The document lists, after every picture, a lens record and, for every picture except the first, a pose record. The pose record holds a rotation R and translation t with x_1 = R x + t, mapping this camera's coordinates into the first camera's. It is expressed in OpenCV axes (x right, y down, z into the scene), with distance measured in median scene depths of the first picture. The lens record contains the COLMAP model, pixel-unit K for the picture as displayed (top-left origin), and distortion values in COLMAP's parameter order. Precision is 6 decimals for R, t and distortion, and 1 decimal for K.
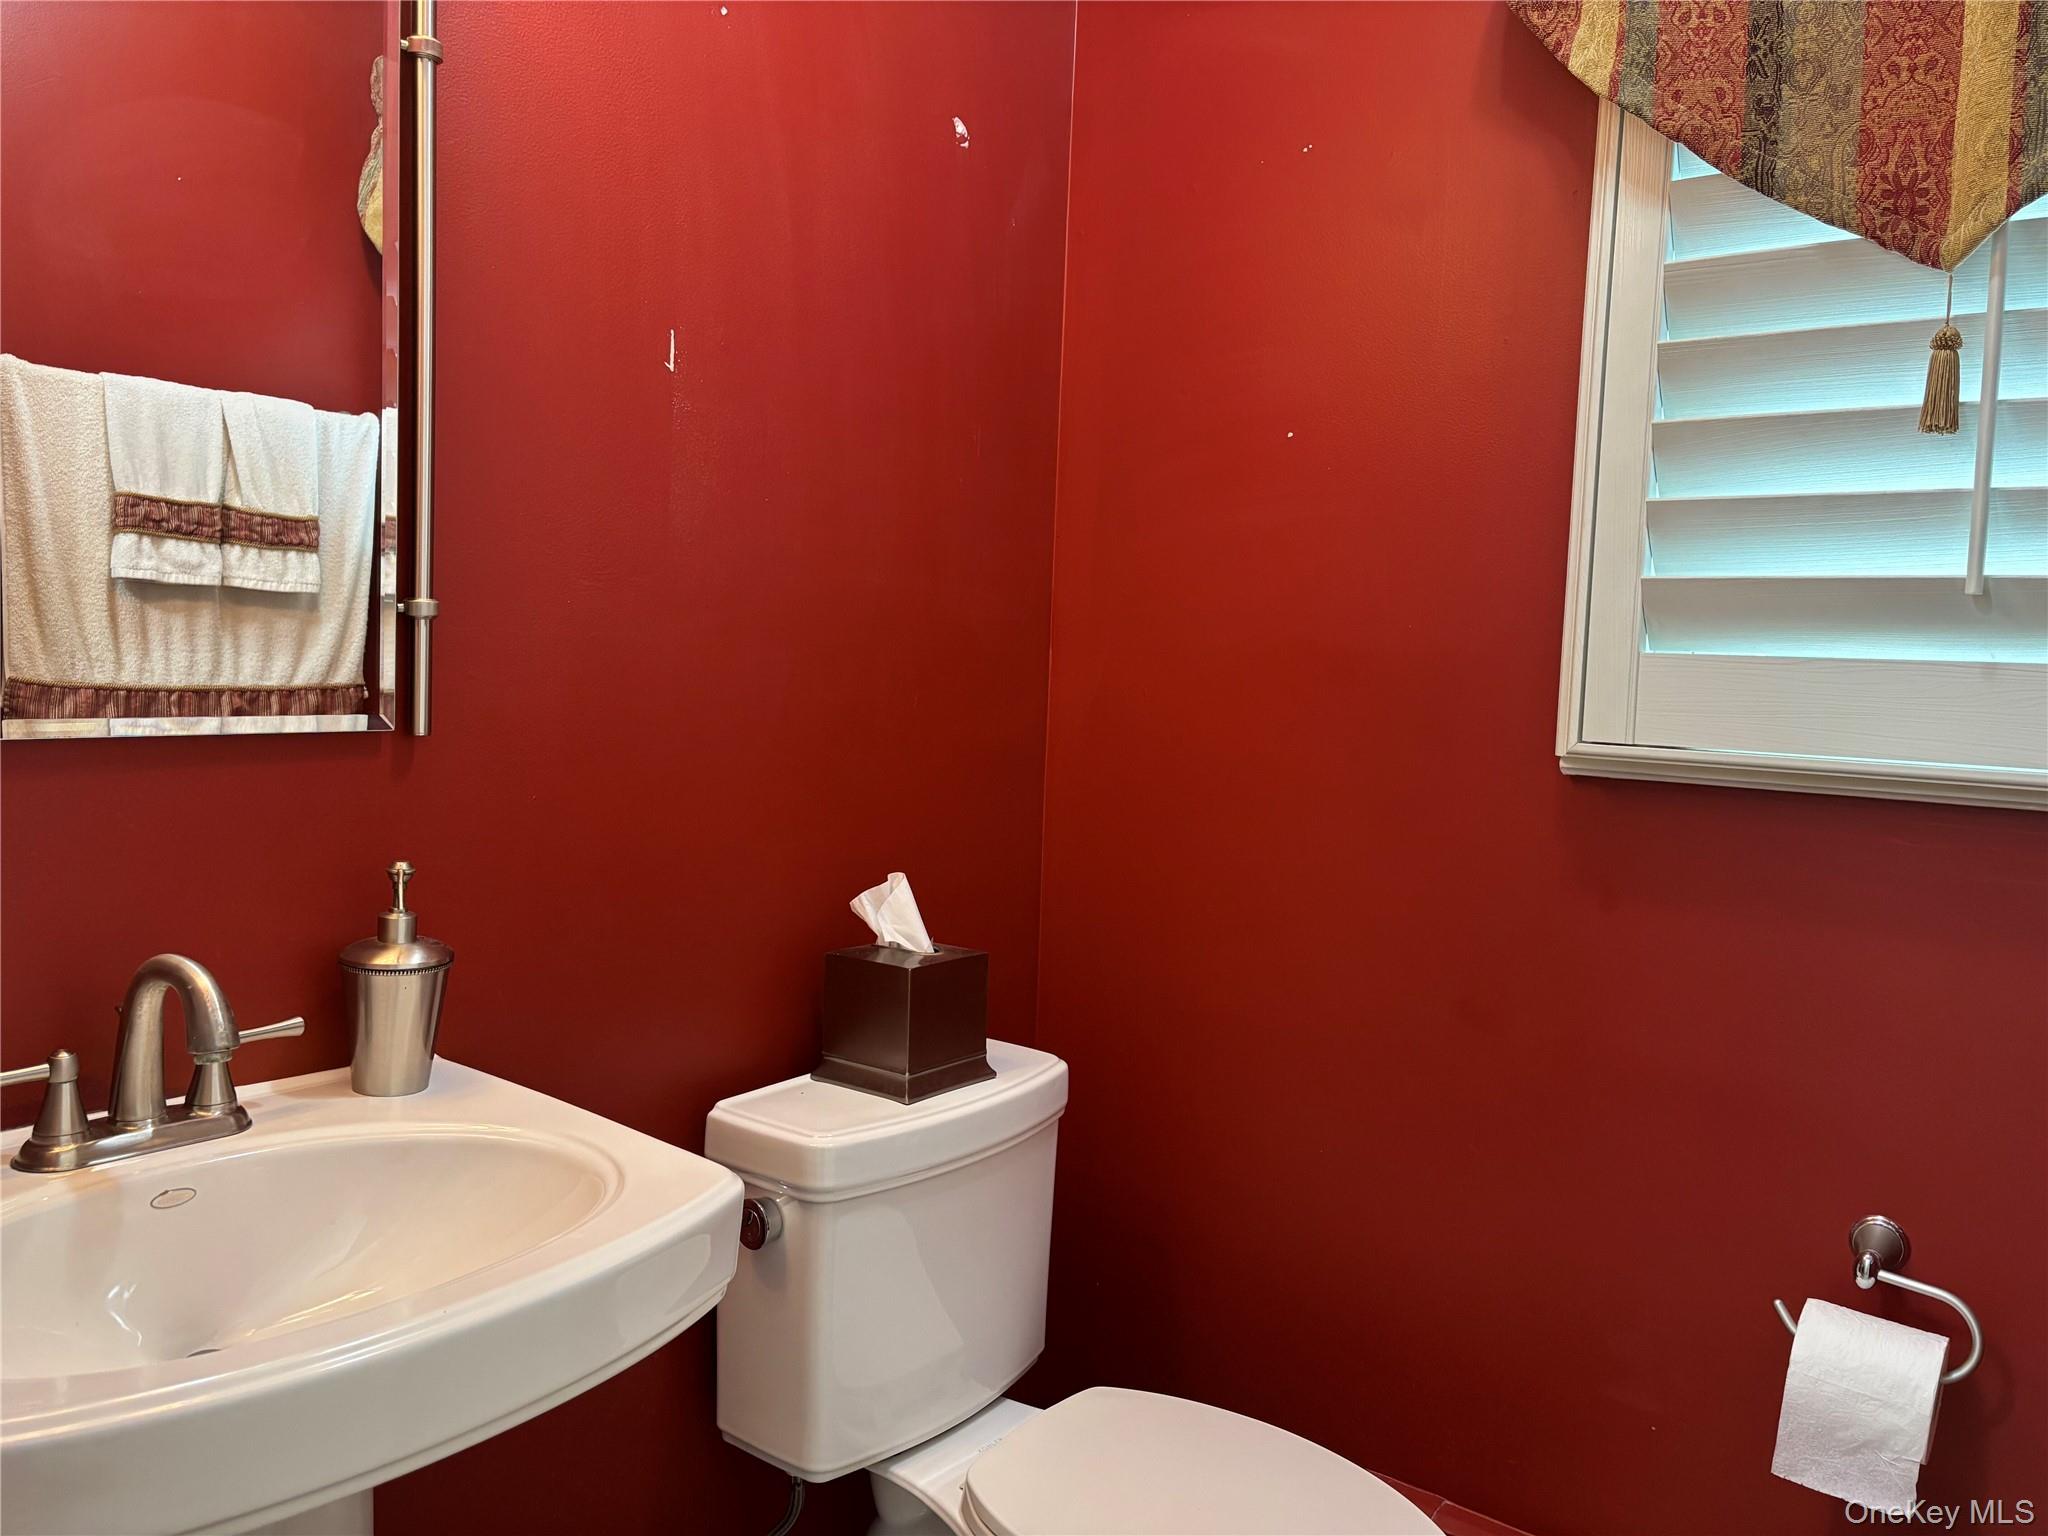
lens RADIAL K [[1535.9, 0, 1027.6], [0, 1535.9, 775.5], [0, 0, 1]] dist [0.075144, -0.087709]
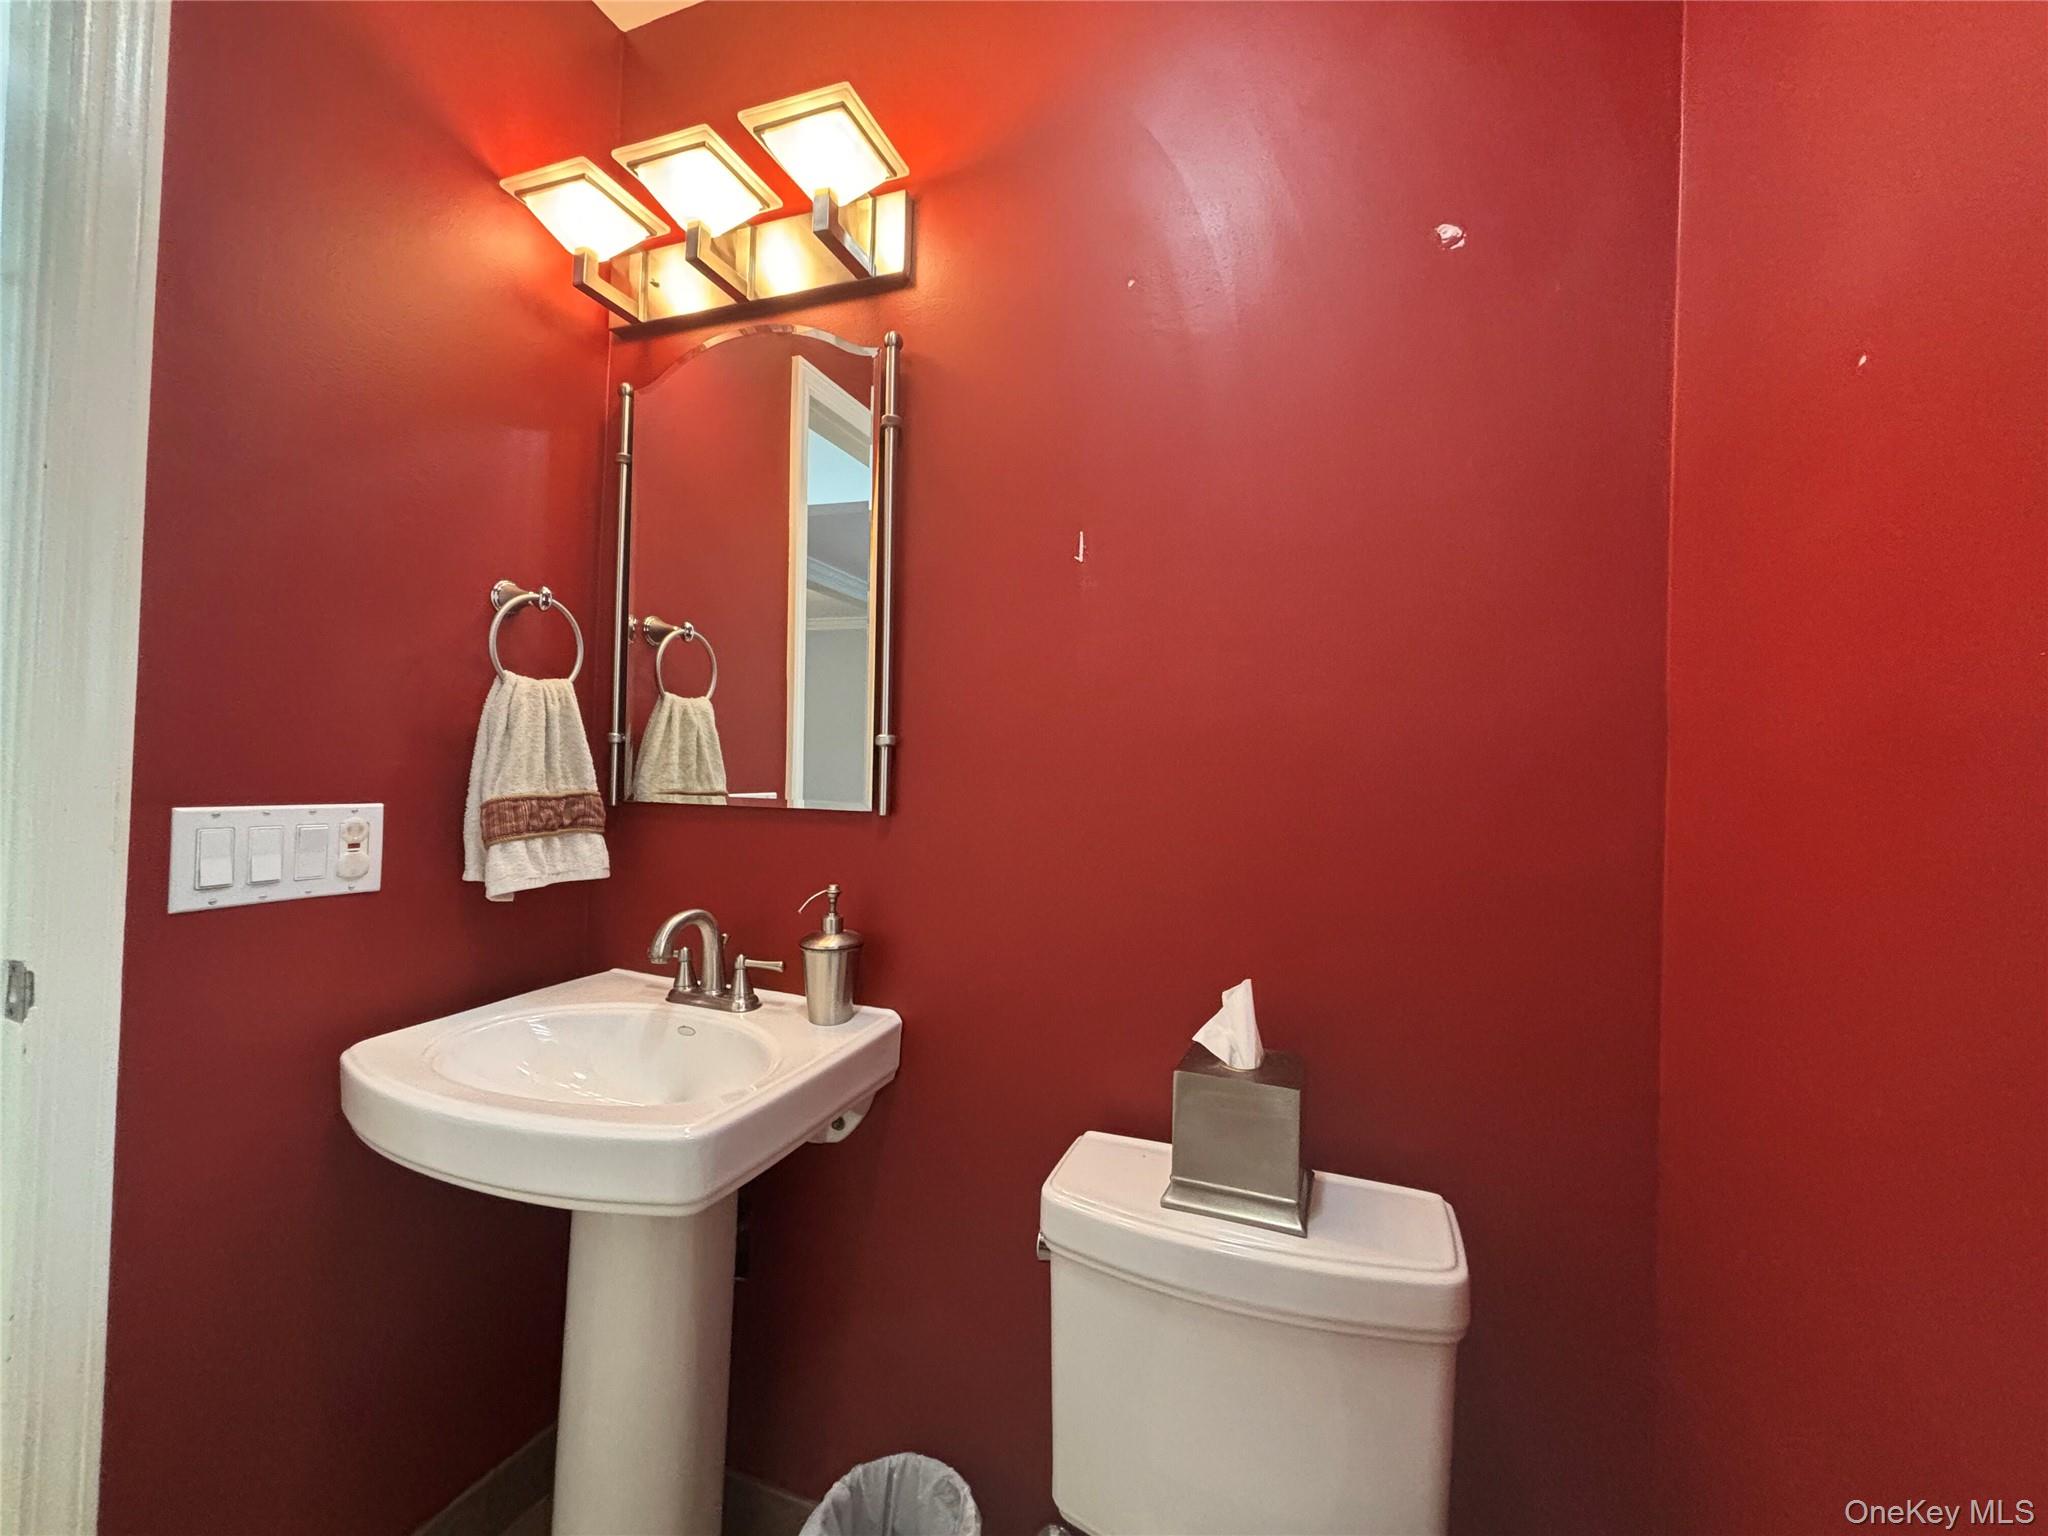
lens RADIAL K [[829.9, 0, 1025.2], [0, 829.9, 770.0], [0, 0, 1]] dist [0.003093, -0.003417]
pose [[0.295201, -0.003890, -0.955427, 0.520912], [-0.089211, 0.995511, -0.031617, -0.061632], [0.951261, 0.094568, 0.293529, 0.883236]]
